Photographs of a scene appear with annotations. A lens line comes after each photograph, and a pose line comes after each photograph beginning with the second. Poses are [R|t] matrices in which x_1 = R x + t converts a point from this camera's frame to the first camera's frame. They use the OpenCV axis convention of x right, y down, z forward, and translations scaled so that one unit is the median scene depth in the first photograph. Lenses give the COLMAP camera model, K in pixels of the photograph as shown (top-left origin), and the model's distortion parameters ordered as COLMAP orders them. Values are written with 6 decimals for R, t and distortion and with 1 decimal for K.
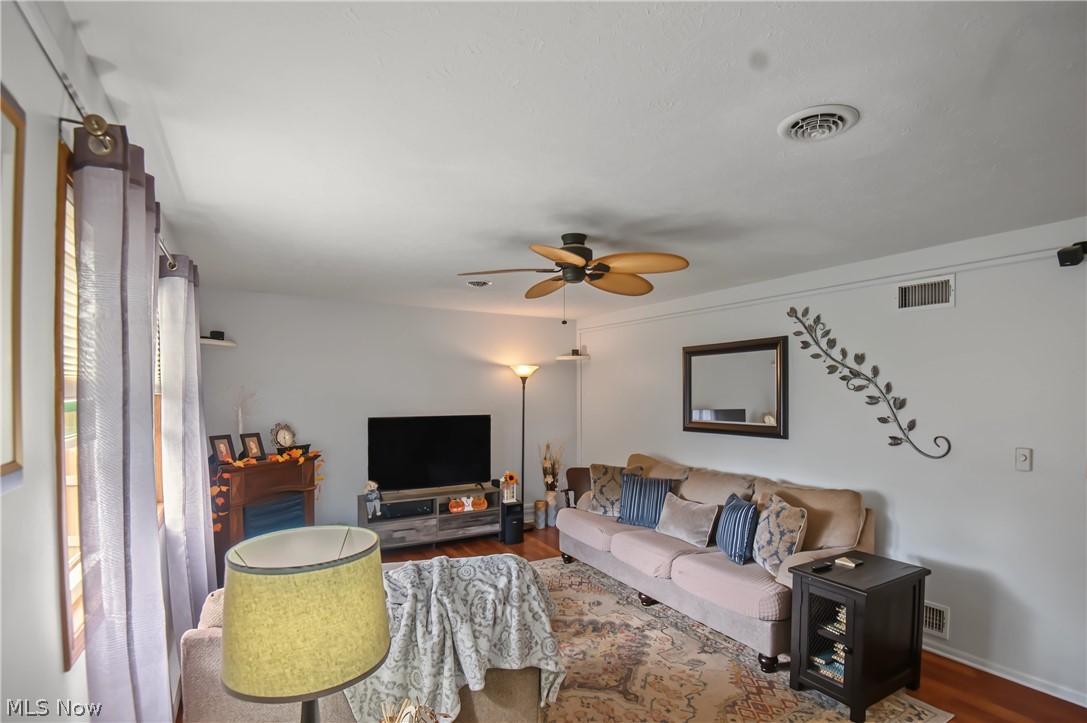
lens RADIAL K [[523.0, 0, 547.2], [0, 523.0, 393.2], [0, 0, 1]] dist [-0.031740, -0.000234]
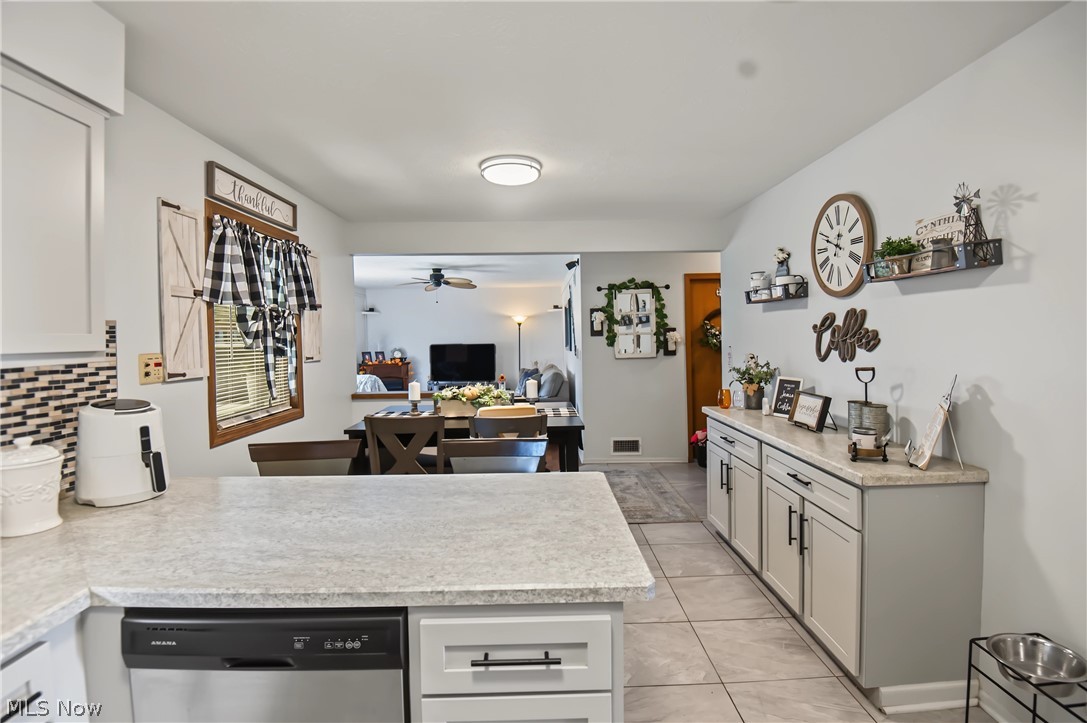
lens RADIAL K [[527.6, 0, 548.5], [0, 527.6, 343.6], [0, 0, 1]] dist [-0.031705, -0.000701]
pose [[0.875723, -0.013936, -0.482612, 1.052061], [0.017529, 0.999842, 0.002937, 0.040926], [0.482495, -0.011032, 0.875829, -0.604070]]
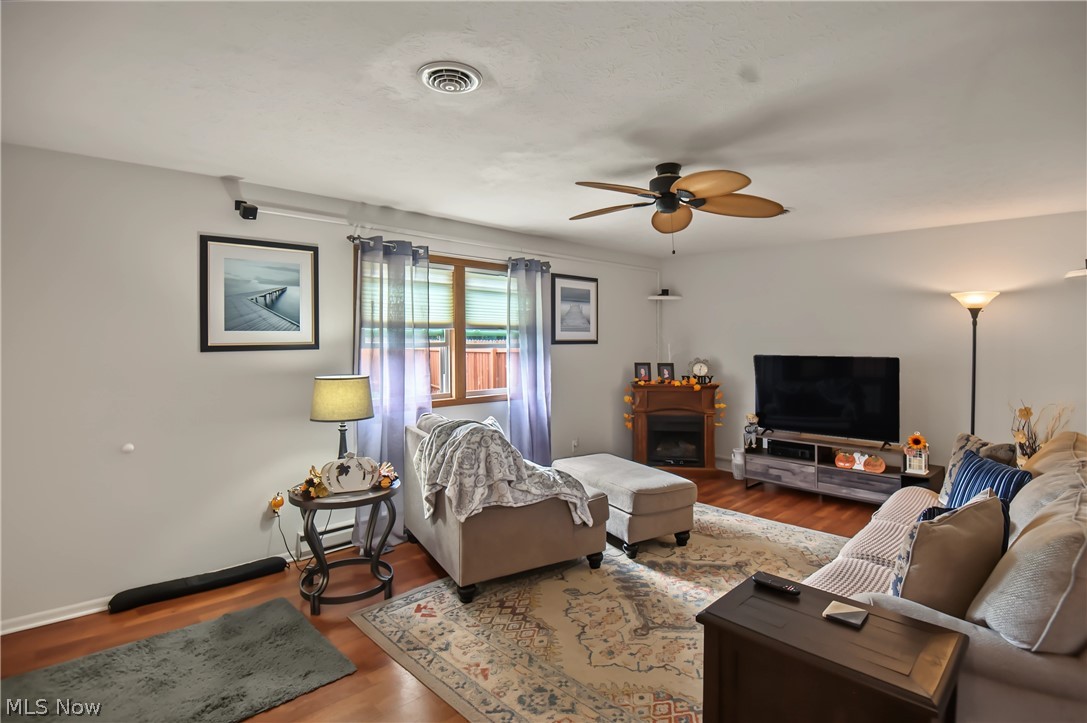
lens RADIAL K [[527.6, 0, 548.5], [0, 527.6, 343.6], [0, 0, 1]] dist [-0.031705, -0.000701]
pose [[0.237471, 0.002747, -0.971391, 0.579313], [-0.006740, 0.999977, 0.001180, 0.022874], [0.971371, 0.006267, 0.237483, 0.317887]]
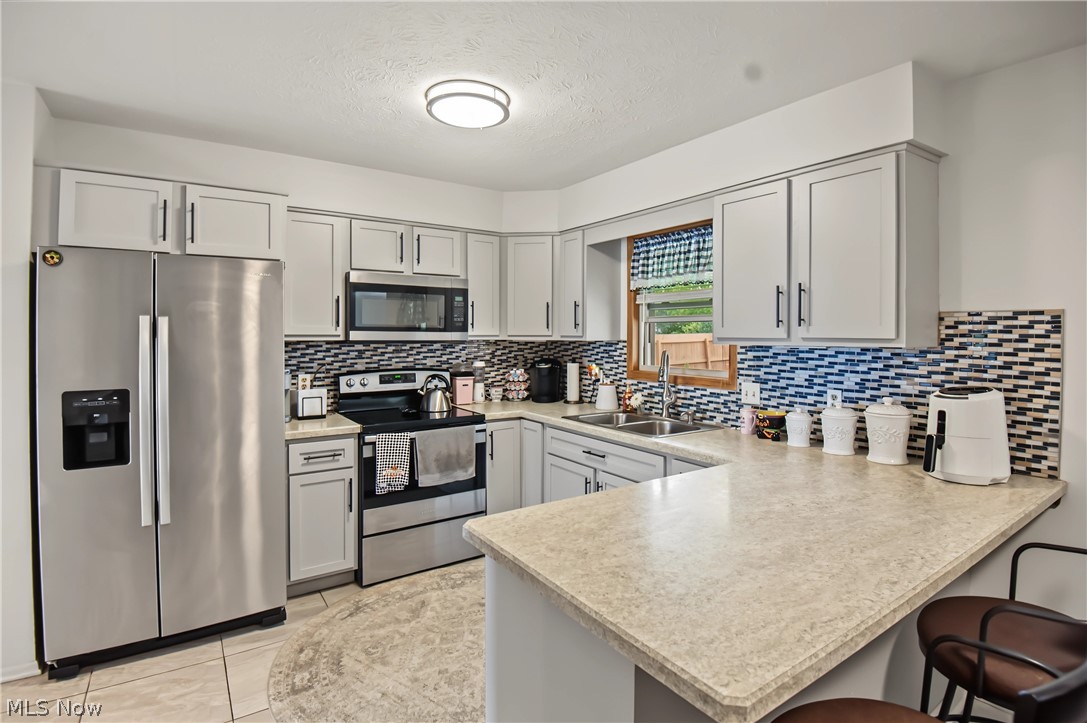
lens RADIAL K [[541.1, 0, 572.3], [0, 541.1, 342.3], [0, 0, 1]] dist [-0.002874, -0.027304]
pose [[-0.994888, -0.009250, -0.100562, 0.948728], [-0.011742, 0.999638, 0.024215, 0.037022], [0.100301, 0.025272, -0.994636, -0.066053]]
